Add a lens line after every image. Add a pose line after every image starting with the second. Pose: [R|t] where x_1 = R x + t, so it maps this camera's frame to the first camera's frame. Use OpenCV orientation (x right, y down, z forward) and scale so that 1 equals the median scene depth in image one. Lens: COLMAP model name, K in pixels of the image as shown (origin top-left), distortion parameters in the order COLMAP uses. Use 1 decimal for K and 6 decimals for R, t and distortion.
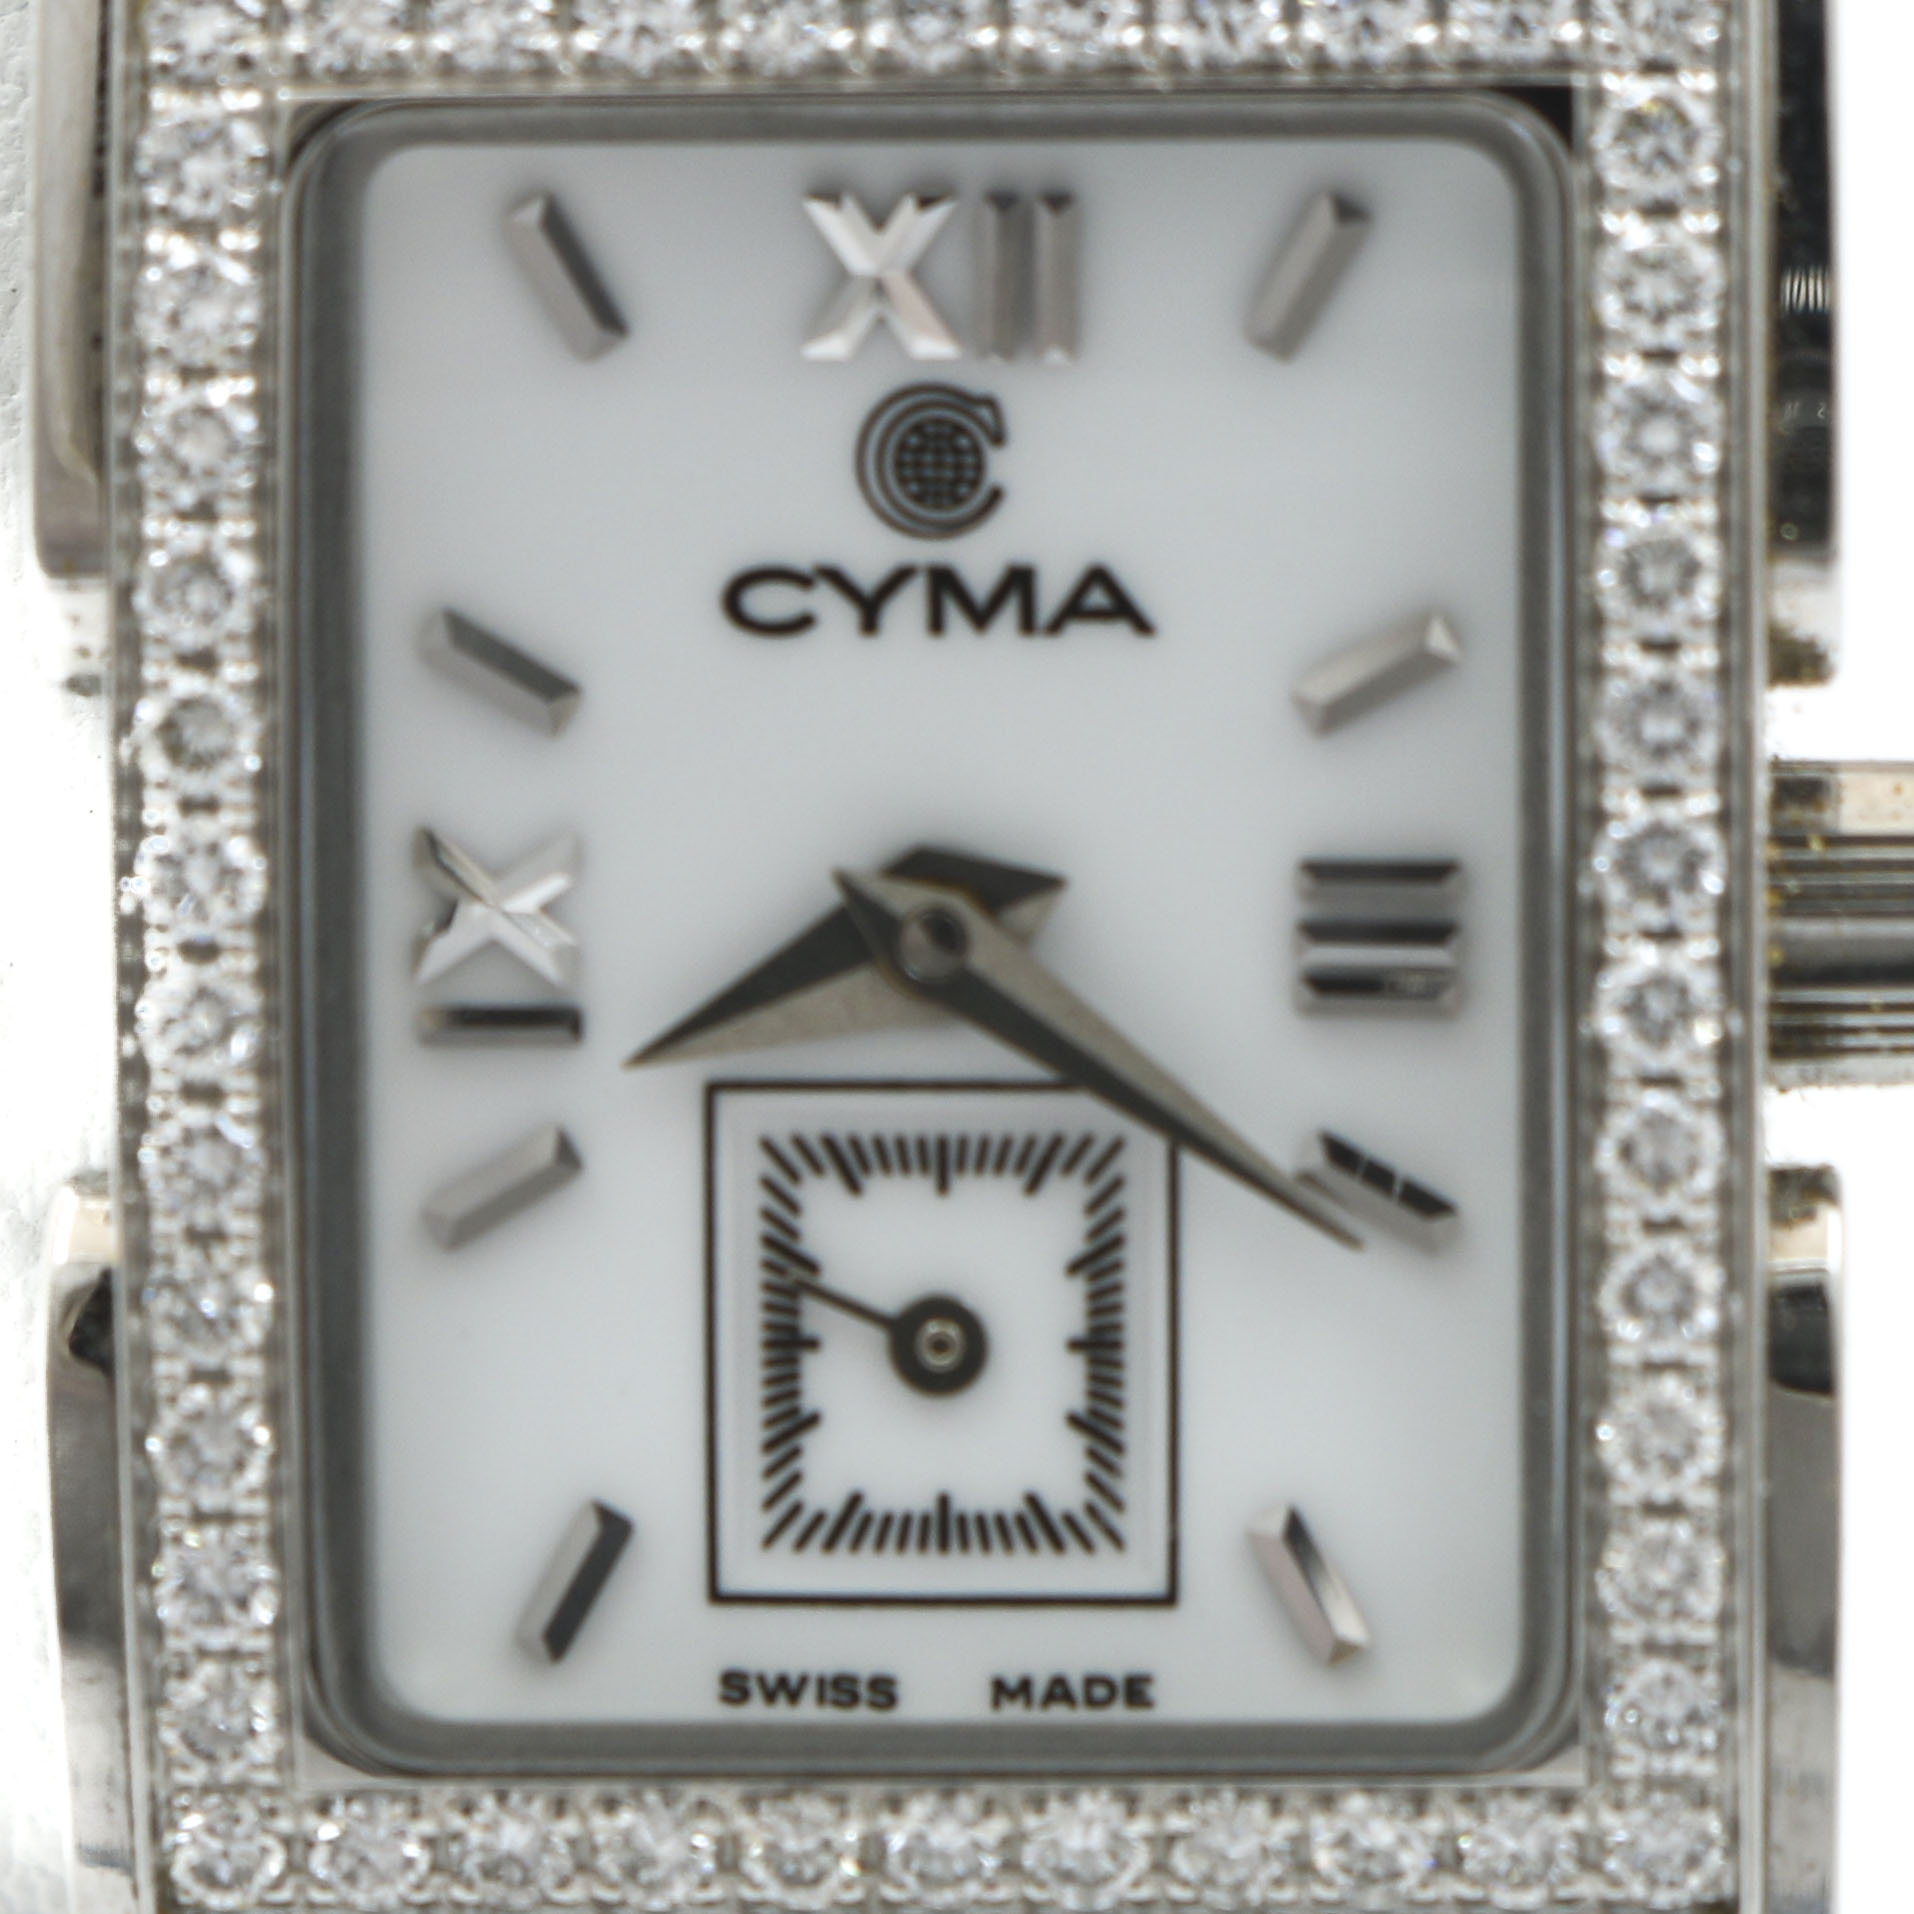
lens RADIAL K [[12493.1, 0, 970.5], [0, 12493.1, 961.5], [0, 0, 1]] dist [-0.010379, 0.000000]
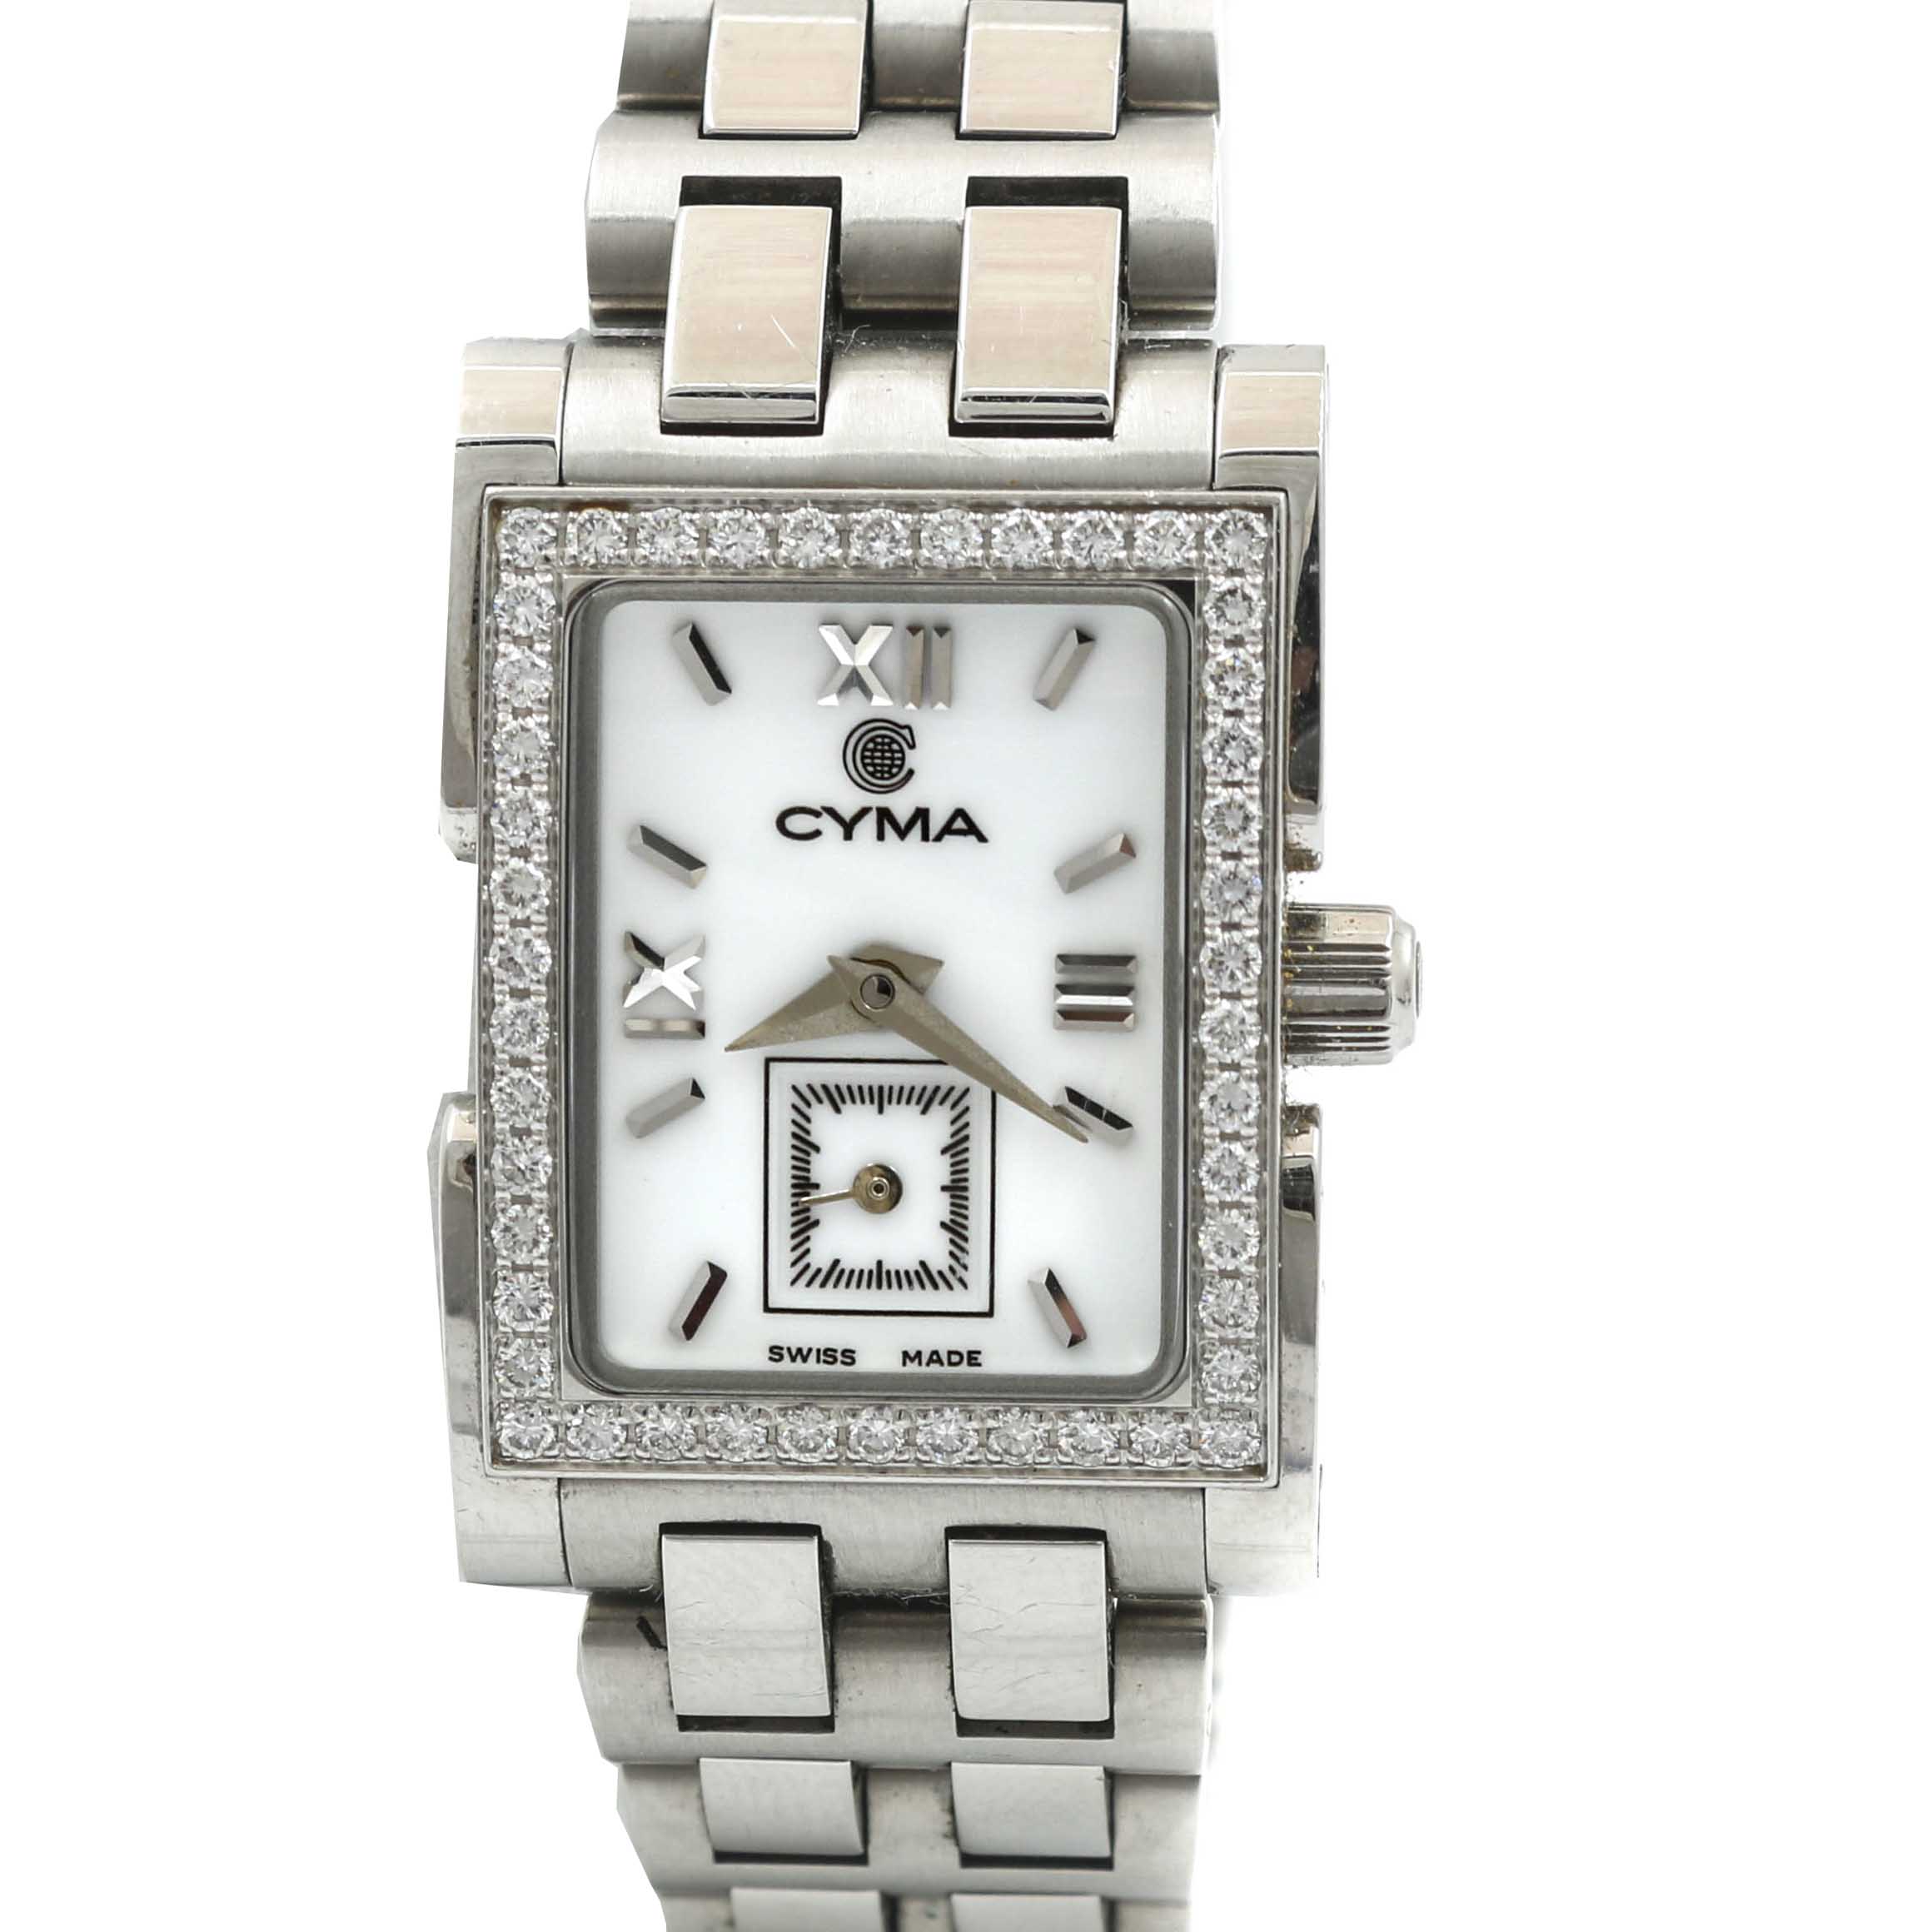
lens RADIAL K [[12610.6, 0, 958.1], [0, 12610.6, 964.0], [0, 0, 1]] dist [-0.010379, 0.000000]
pose [[0.999888, 0.013504, -0.006402, 0.023425], [-0.013299, 0.999428, 0.031088, -0.070441], [0.006818, -0.030999, 0.999496, -1.063229]]
